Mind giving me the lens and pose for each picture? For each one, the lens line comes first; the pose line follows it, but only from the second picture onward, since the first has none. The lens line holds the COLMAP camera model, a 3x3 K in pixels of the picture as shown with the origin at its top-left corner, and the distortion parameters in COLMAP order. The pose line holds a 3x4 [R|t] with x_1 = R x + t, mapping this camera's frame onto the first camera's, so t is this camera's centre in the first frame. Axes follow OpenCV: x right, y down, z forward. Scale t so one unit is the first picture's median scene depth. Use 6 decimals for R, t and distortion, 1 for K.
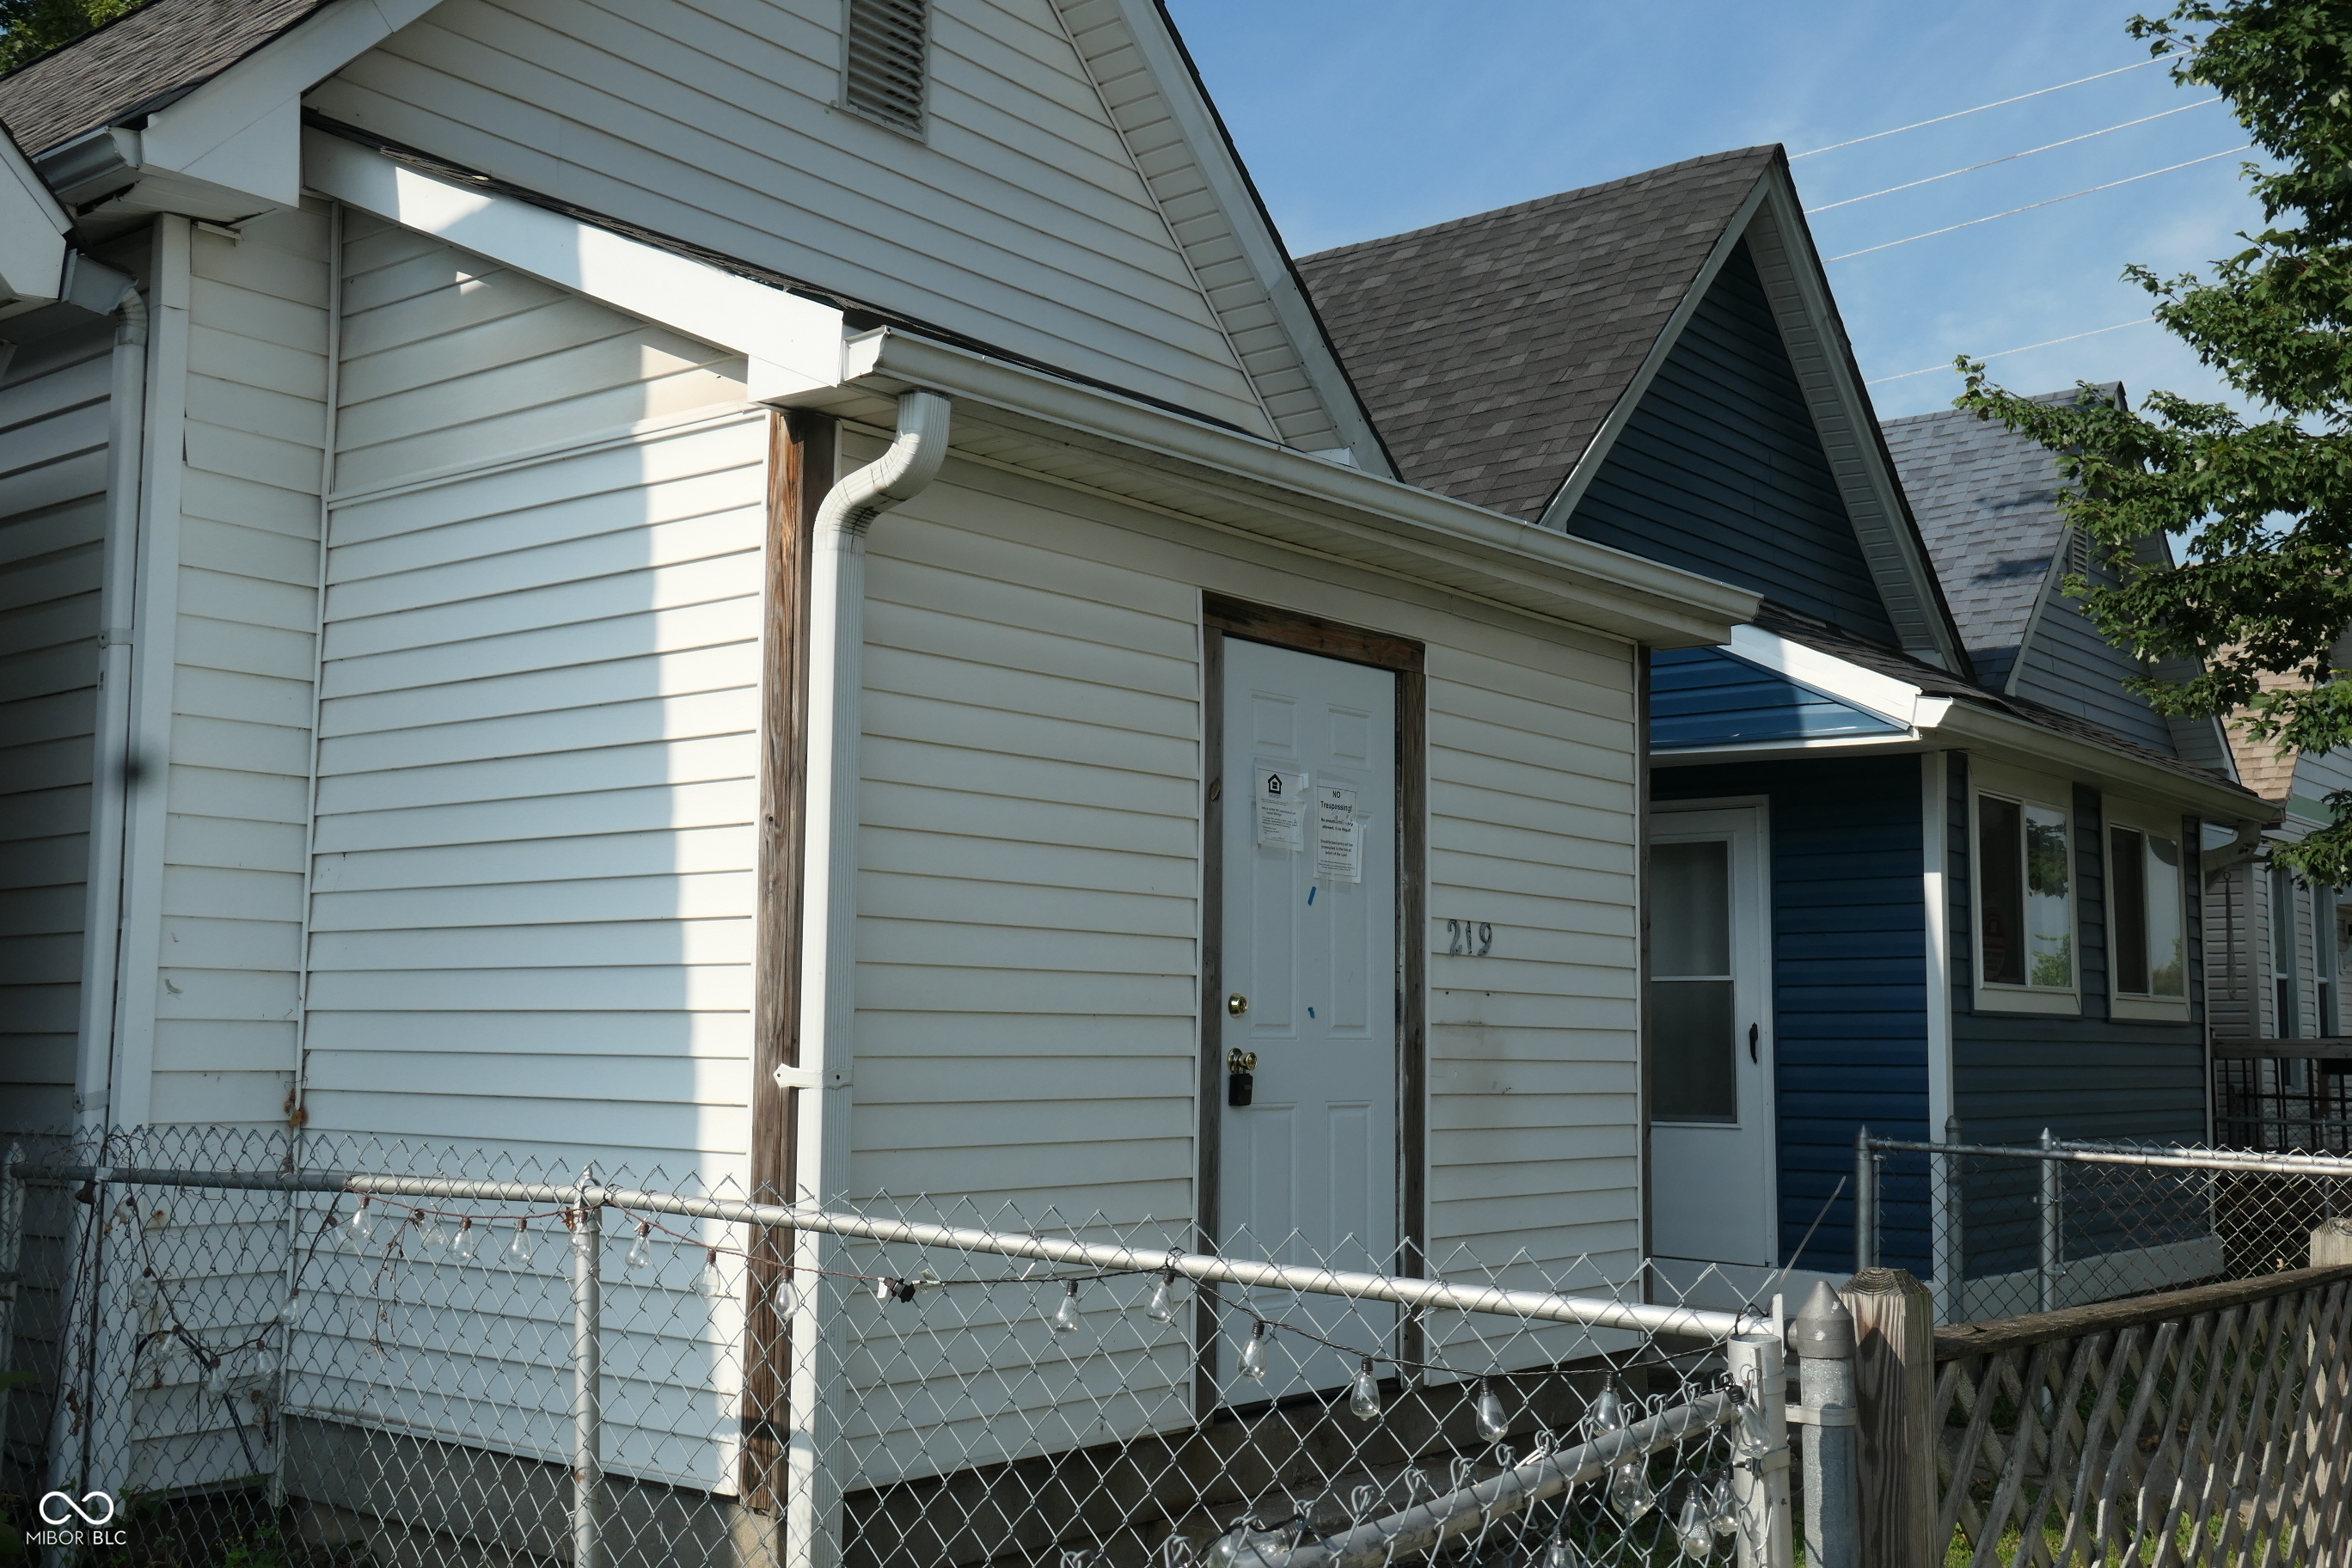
lens RADIAL K [[2385.3, 0, 1176.0], [0, 2385.3, 784.0], [0, 0, 1]] dist [-0.008429, -0.001974]
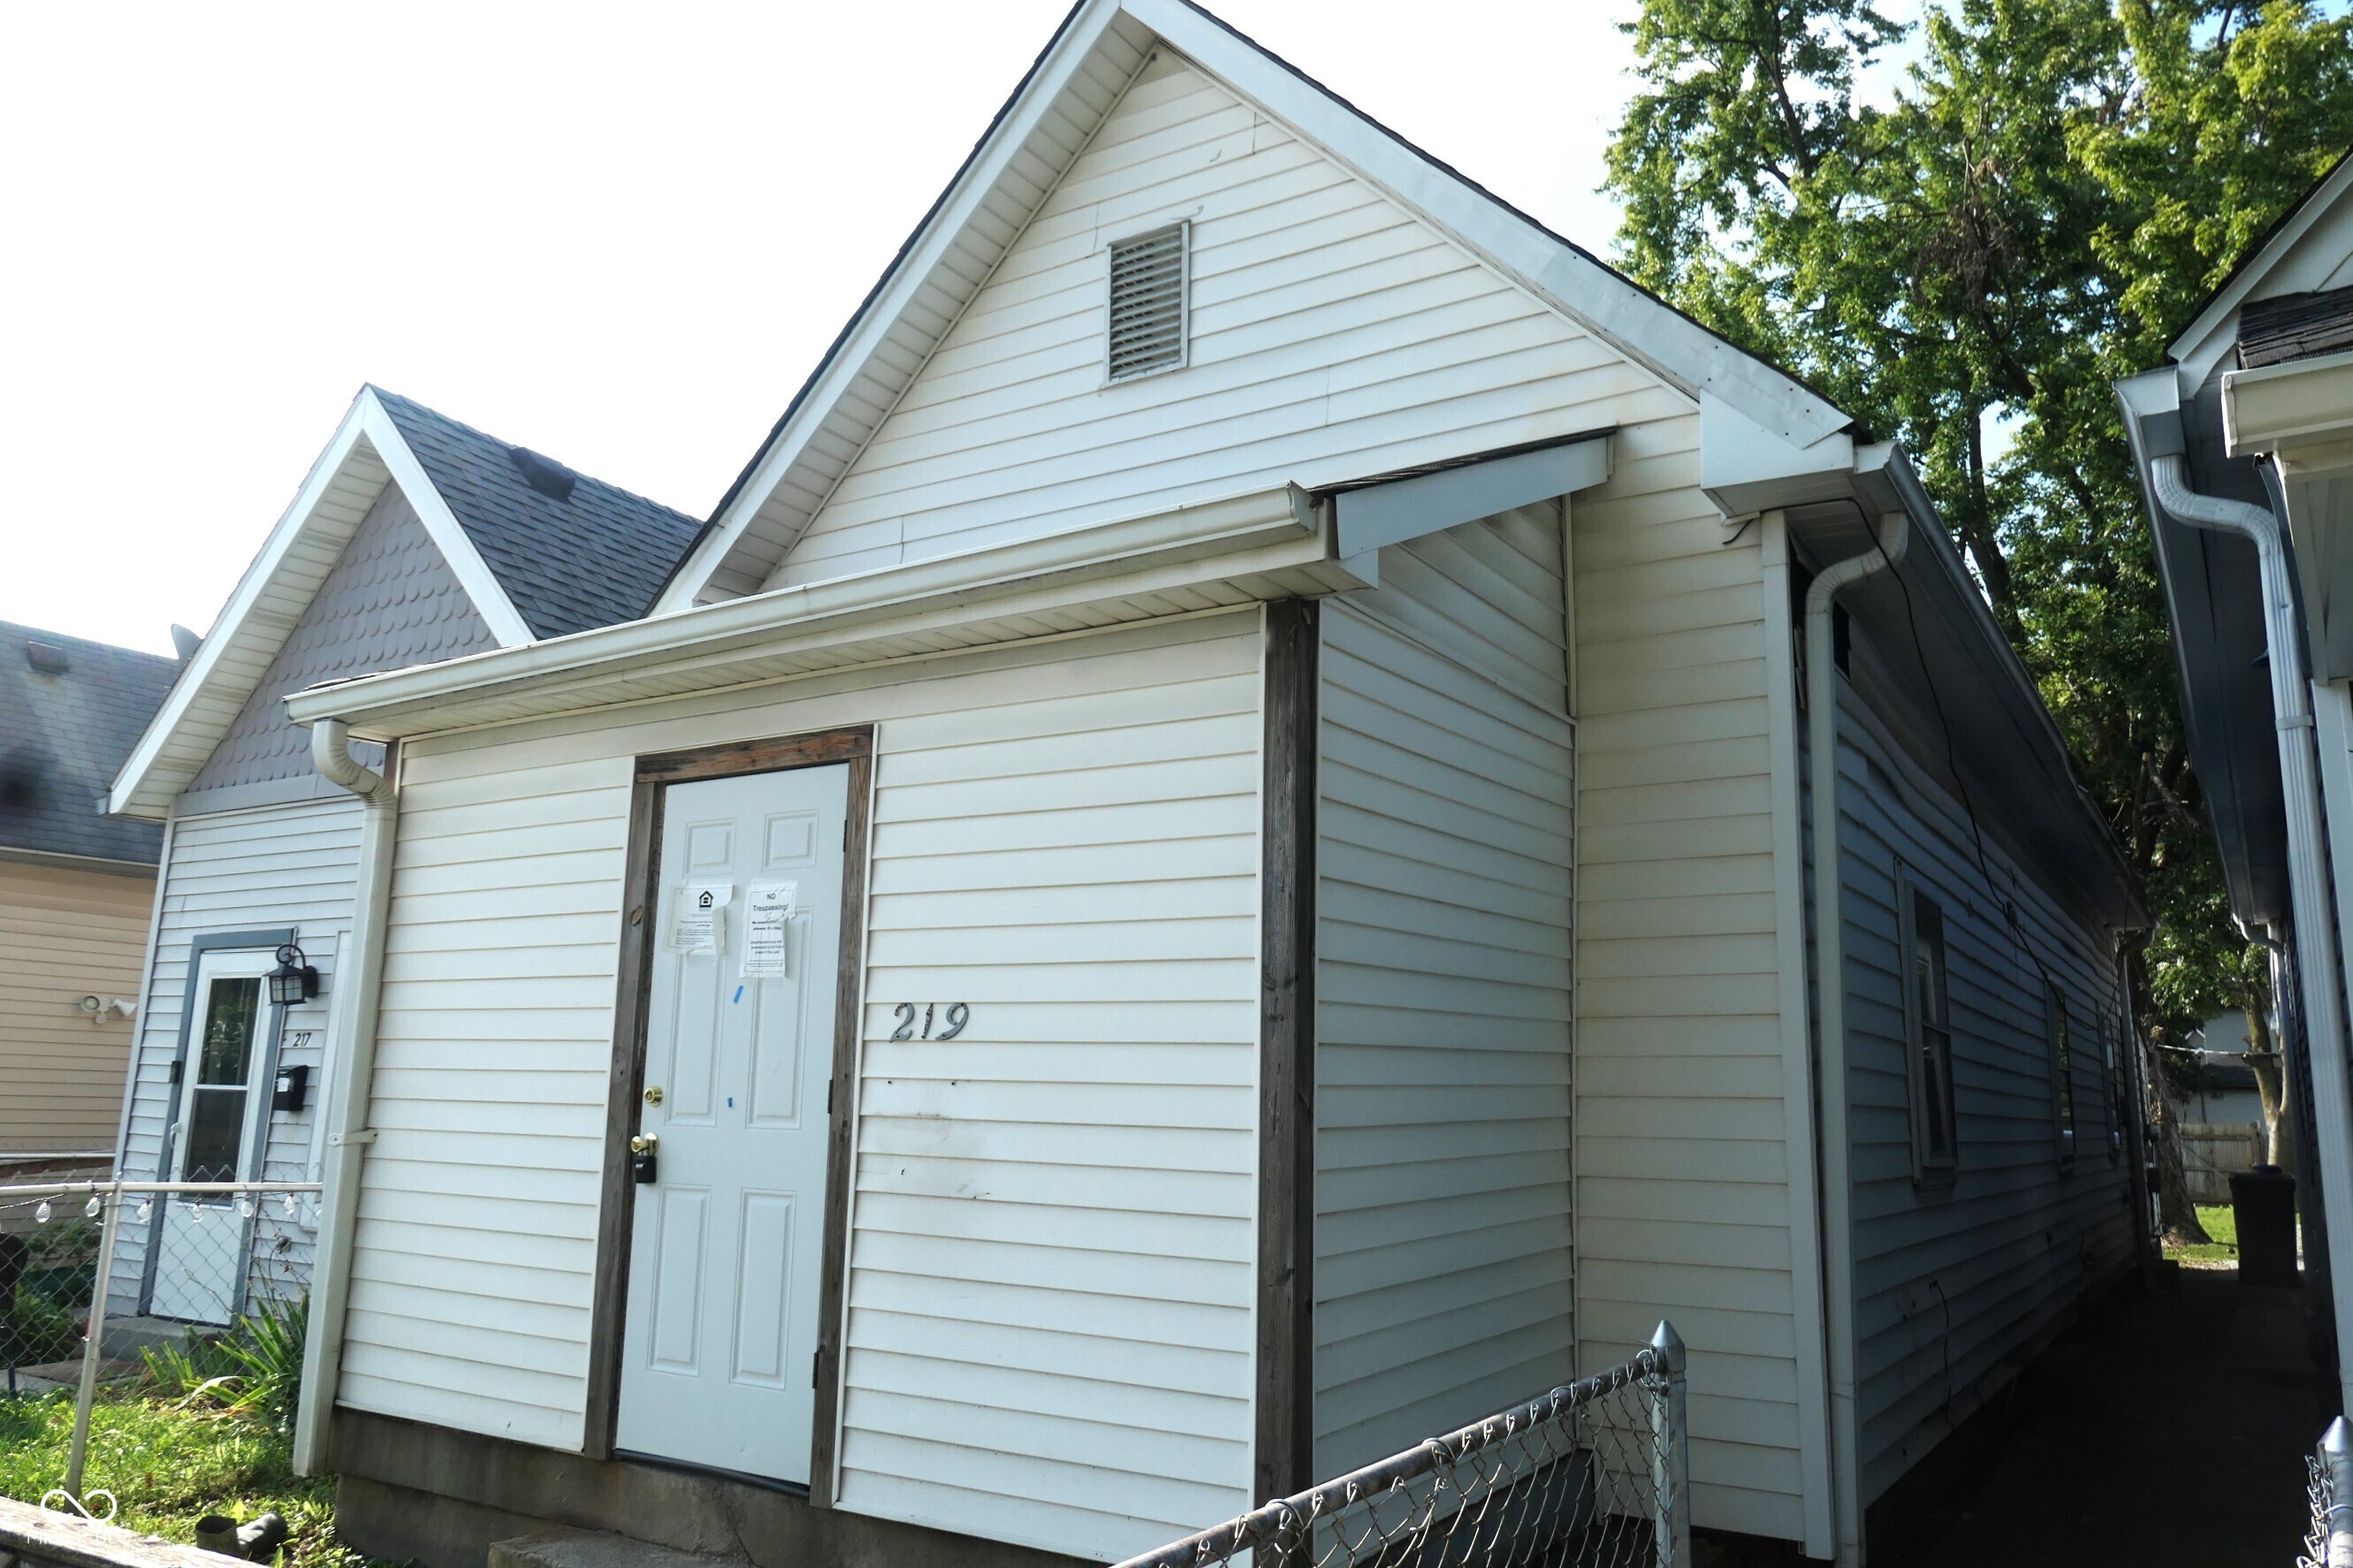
lens RADIAL K [[1713.0, 0, 1183.5], [0, 1713.0, 816.1], [0, 0, 1]] dist [-0.008787, 0.008763]
pose [[0.109603, -0.178260, -0.977860, 0.810681], [0.080167, 0.982167, -0.170060, 0.109838], [0.990737, -0.059753, 0.121939, 1.051698]]
